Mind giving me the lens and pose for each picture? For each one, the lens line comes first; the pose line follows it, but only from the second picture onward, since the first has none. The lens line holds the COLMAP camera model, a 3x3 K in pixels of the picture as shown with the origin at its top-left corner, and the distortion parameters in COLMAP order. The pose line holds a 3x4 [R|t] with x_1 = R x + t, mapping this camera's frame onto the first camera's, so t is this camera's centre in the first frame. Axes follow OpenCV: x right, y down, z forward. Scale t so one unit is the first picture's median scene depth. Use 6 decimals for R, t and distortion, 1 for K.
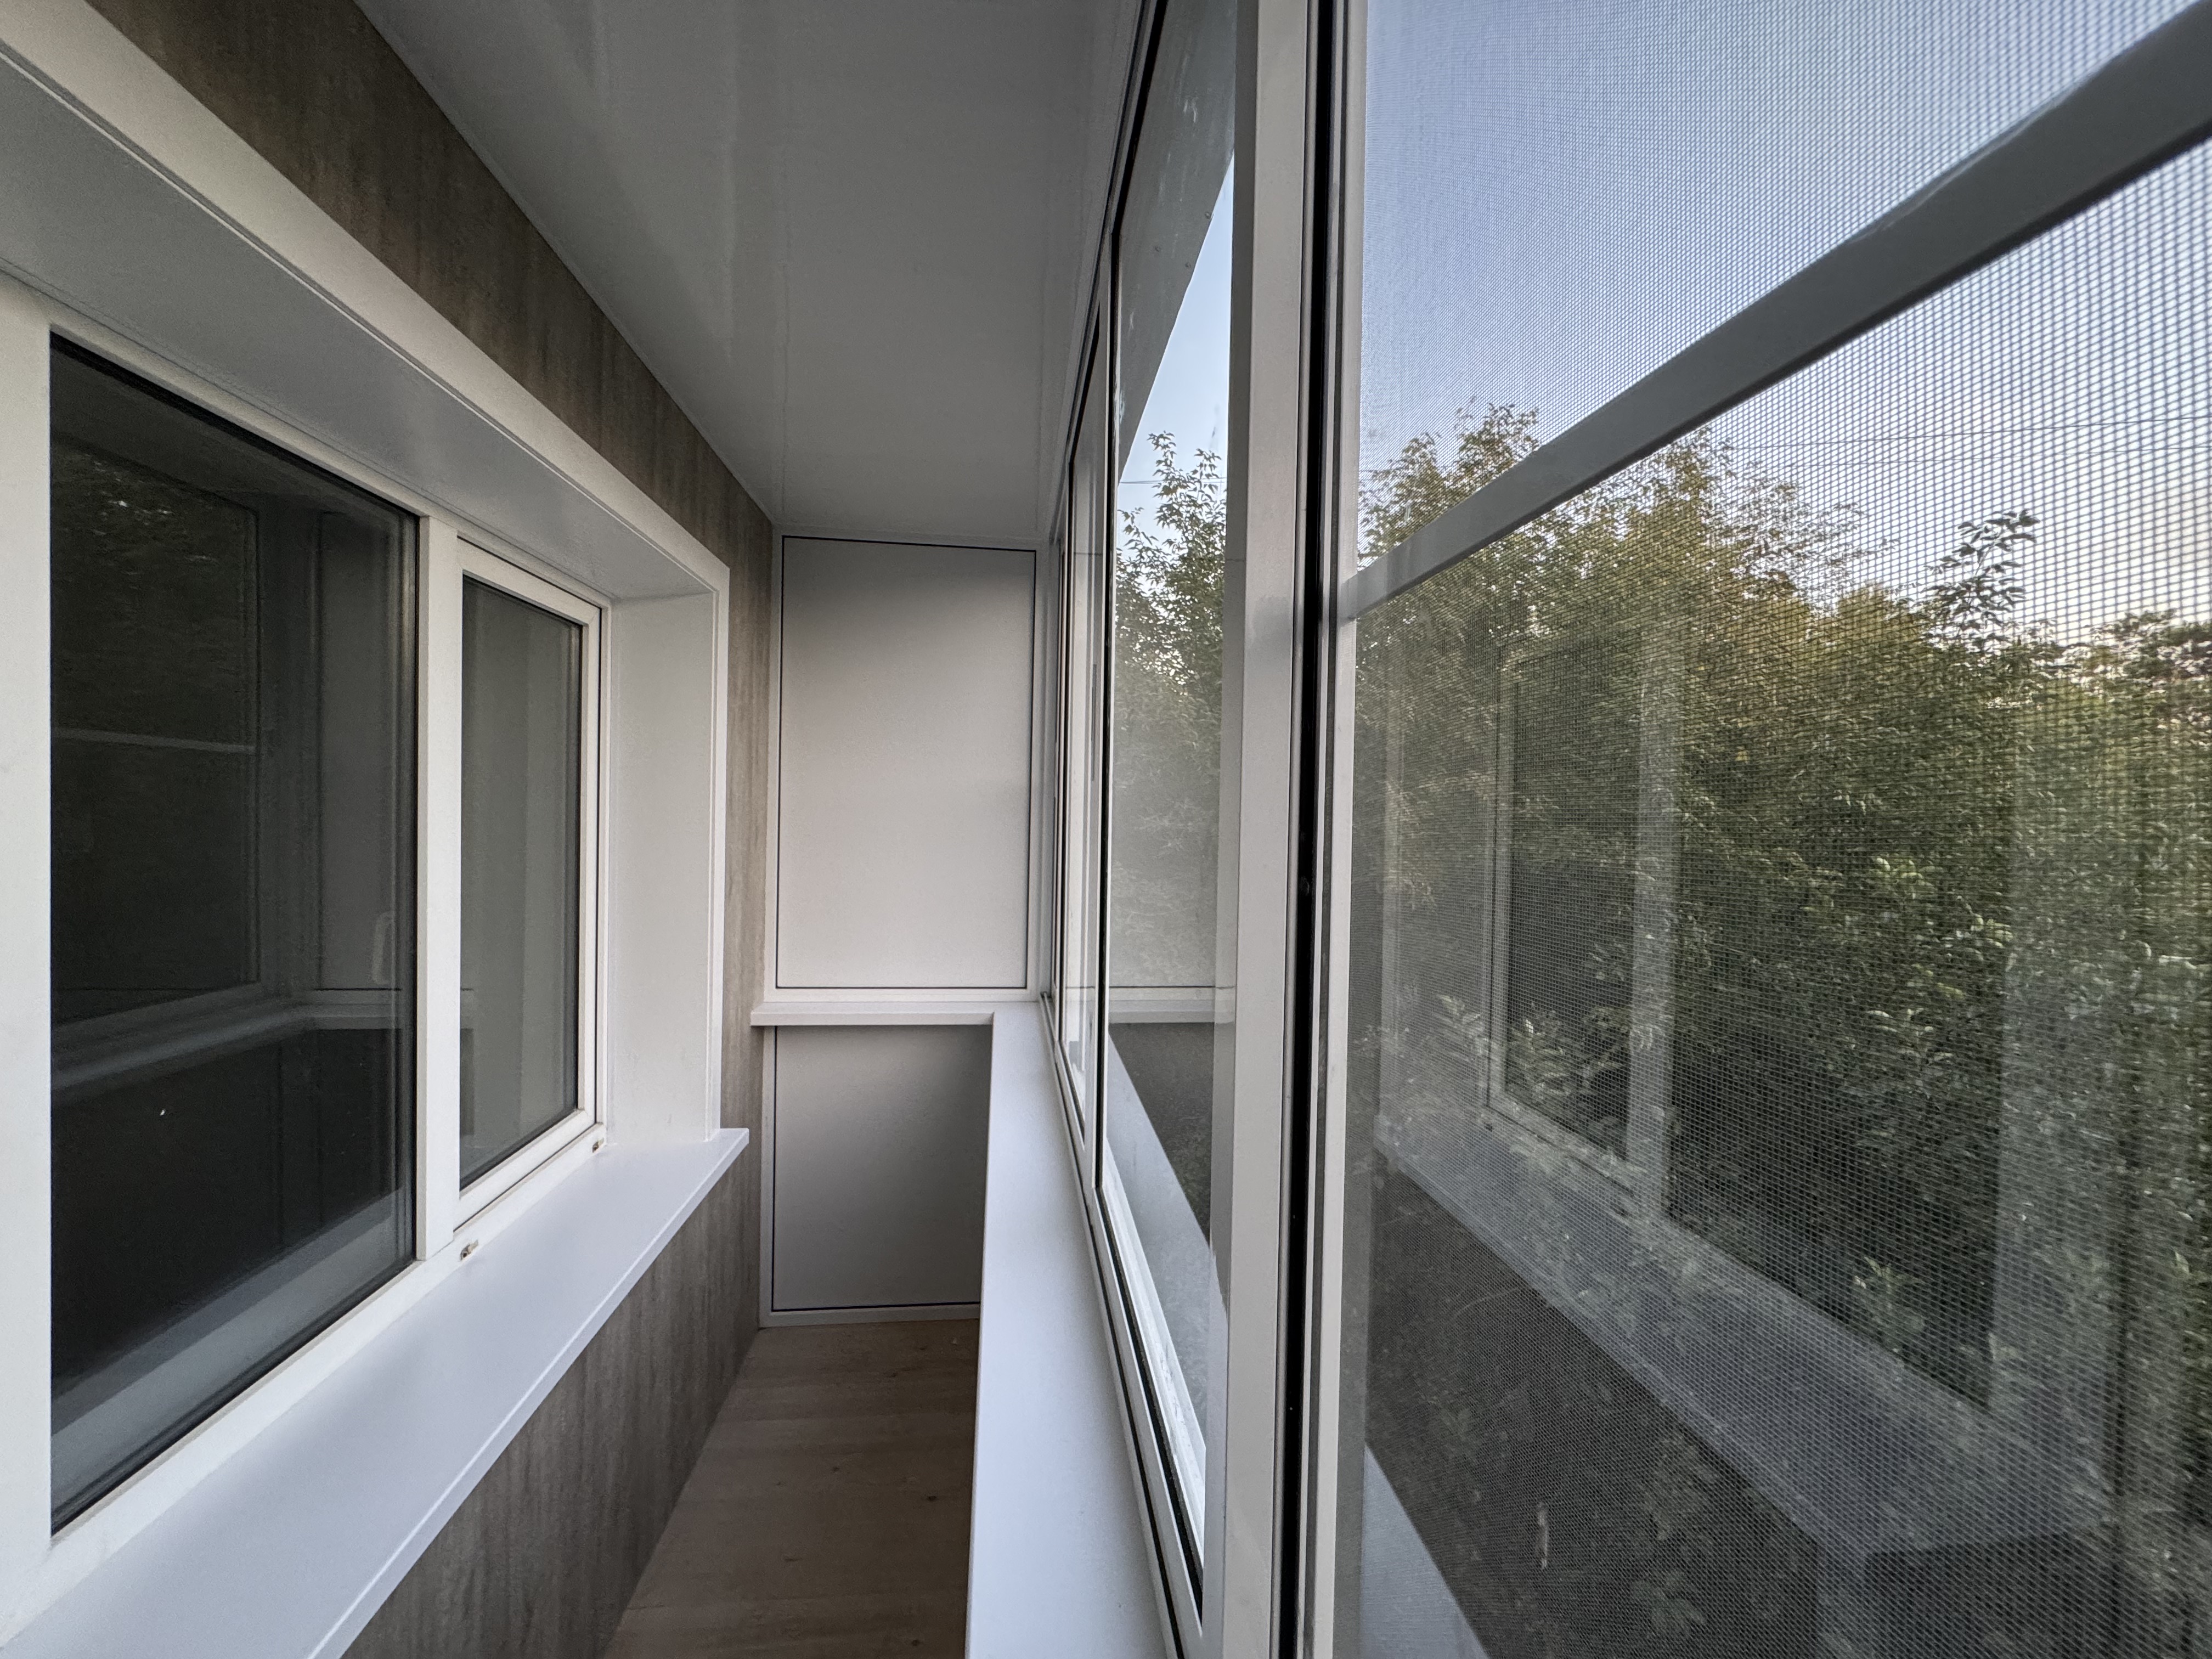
lens RADIAL K [[887.6, 0, 1106.0], [0, 887.6, 829.5], [0, 0, 1]] dist [-0.000091, 0.000147]
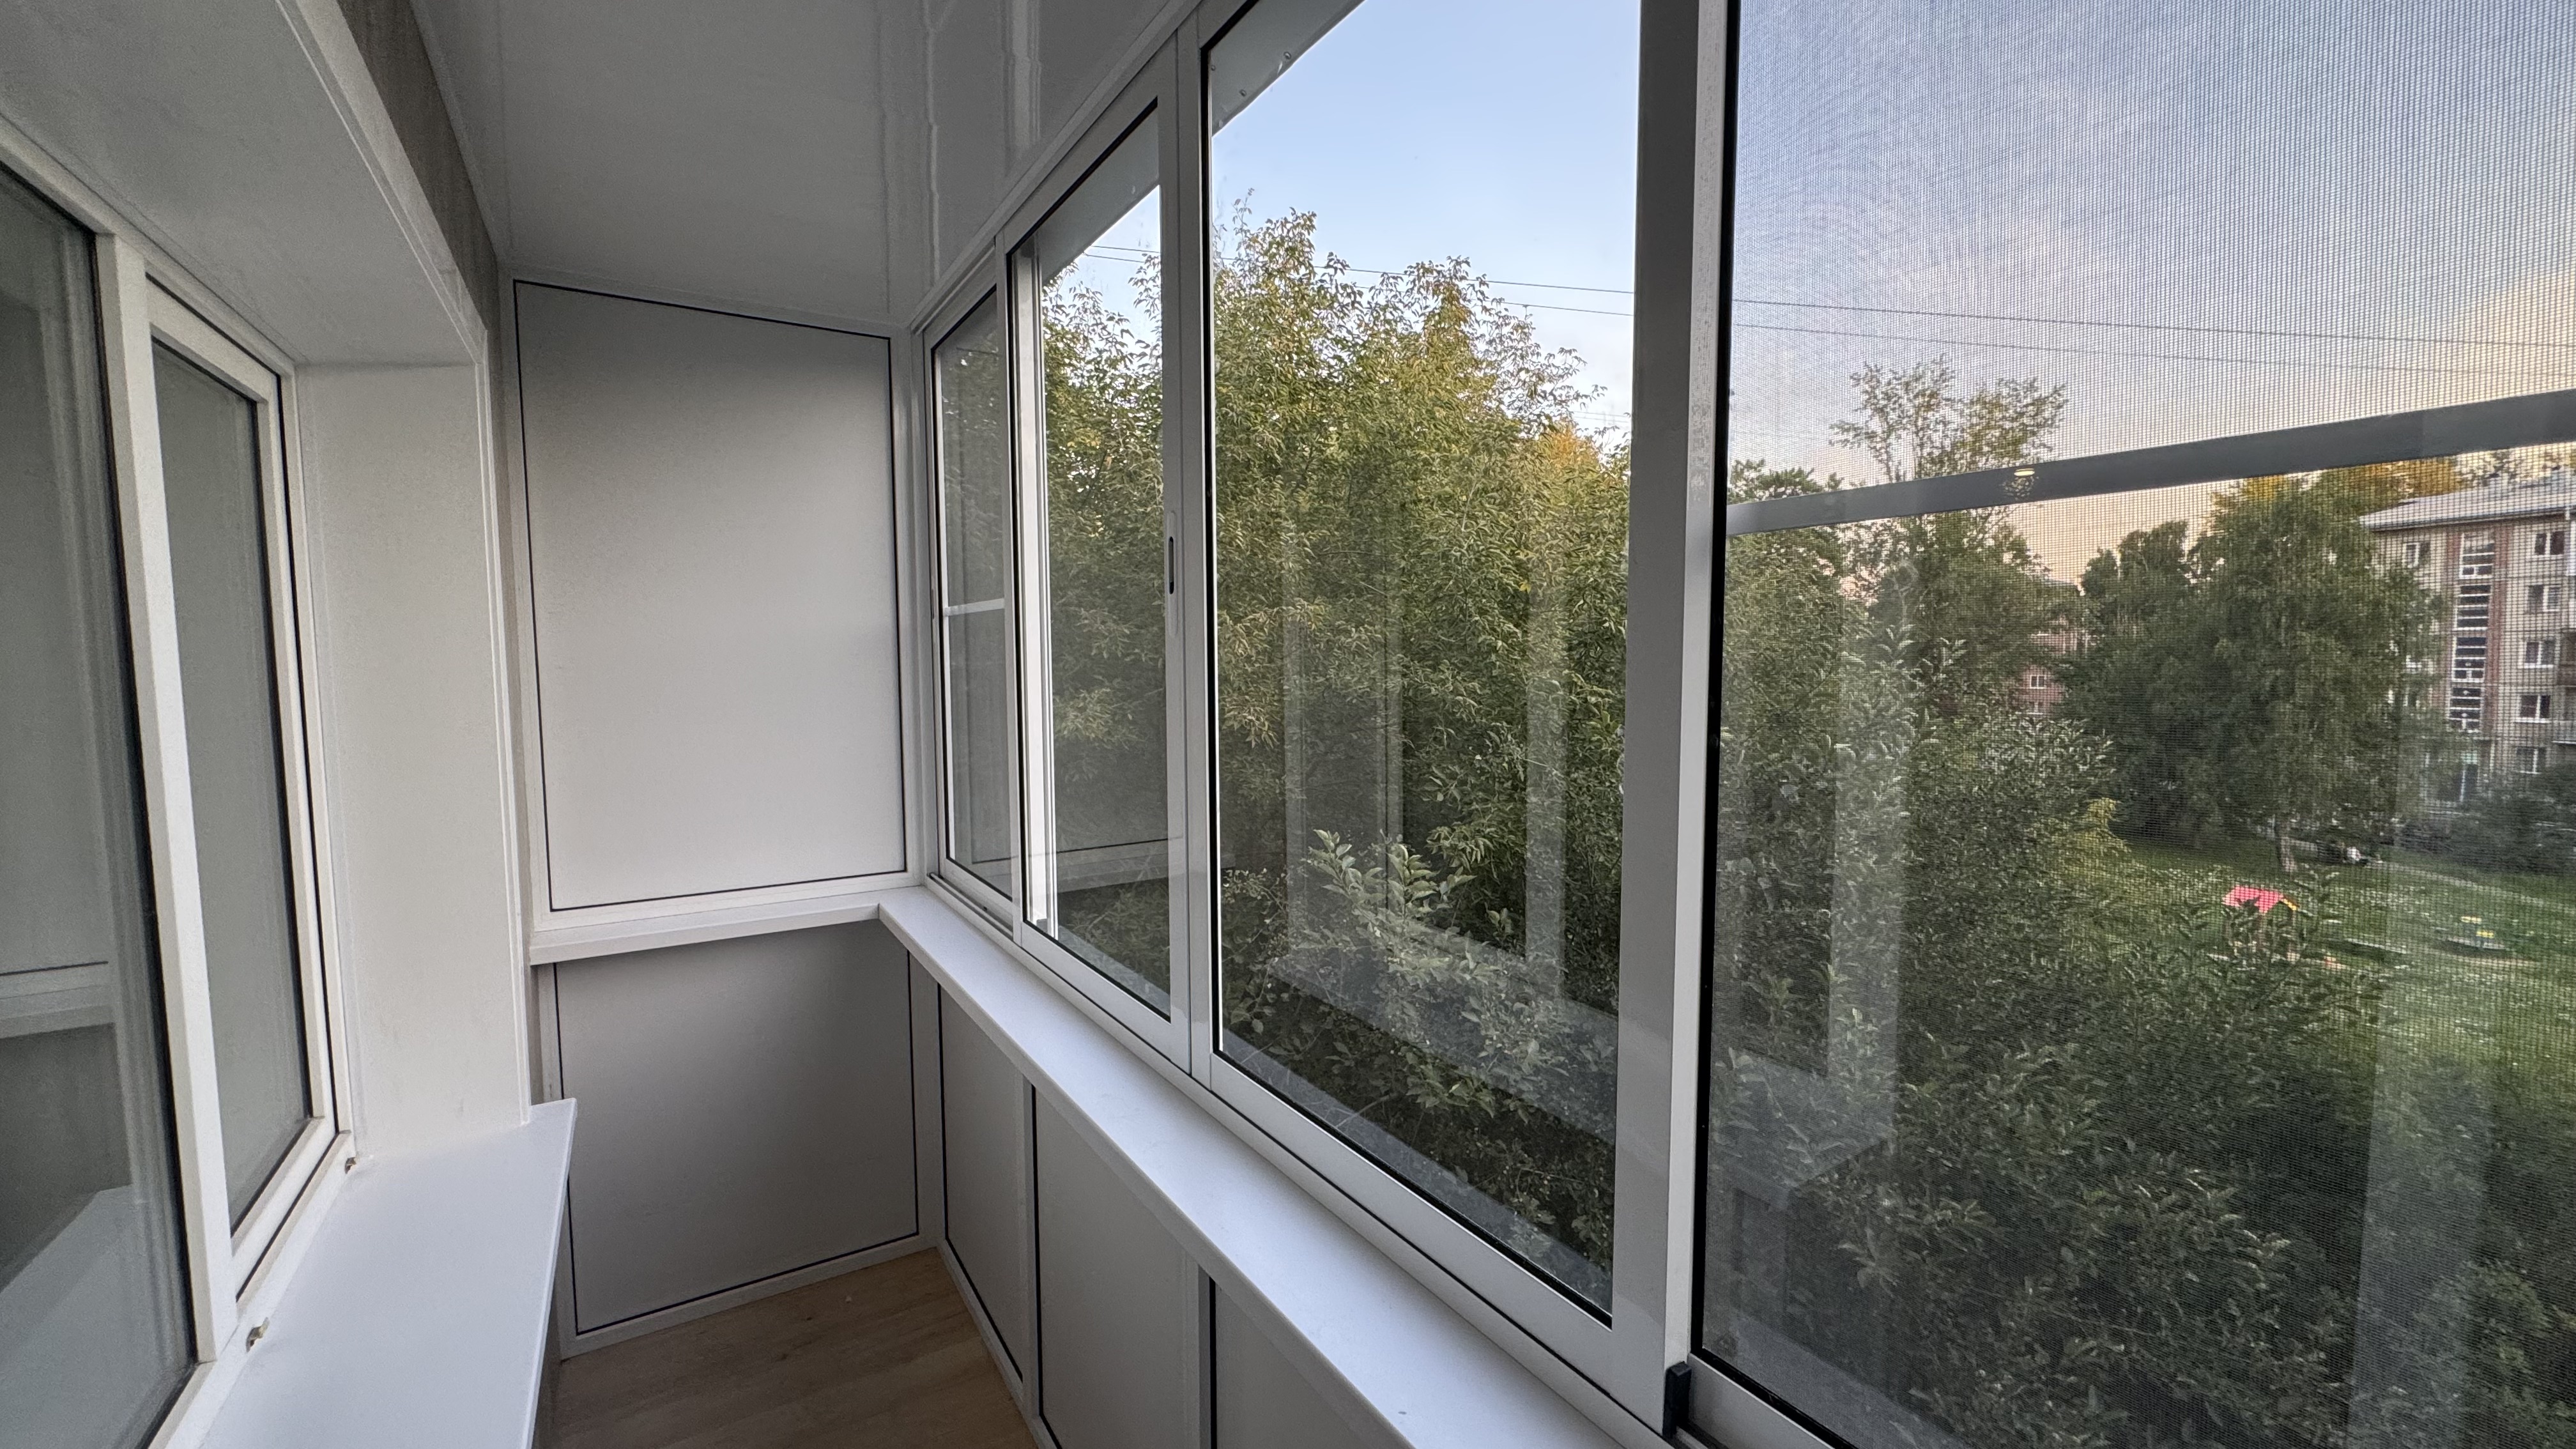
lens RADIAL K [[1036.9, 0, 1288.0], [0, 1036.9, 724.5], [0, 0, 1]] dist [-0.001752, 0.000126]
pose [[0.897363, -0.057919, 0.437476, -0.138417], [0.031401, 0.997217, 0.067614, -0.010861], [-0.440174, -0.046937, 0.896685, -0.022432]]
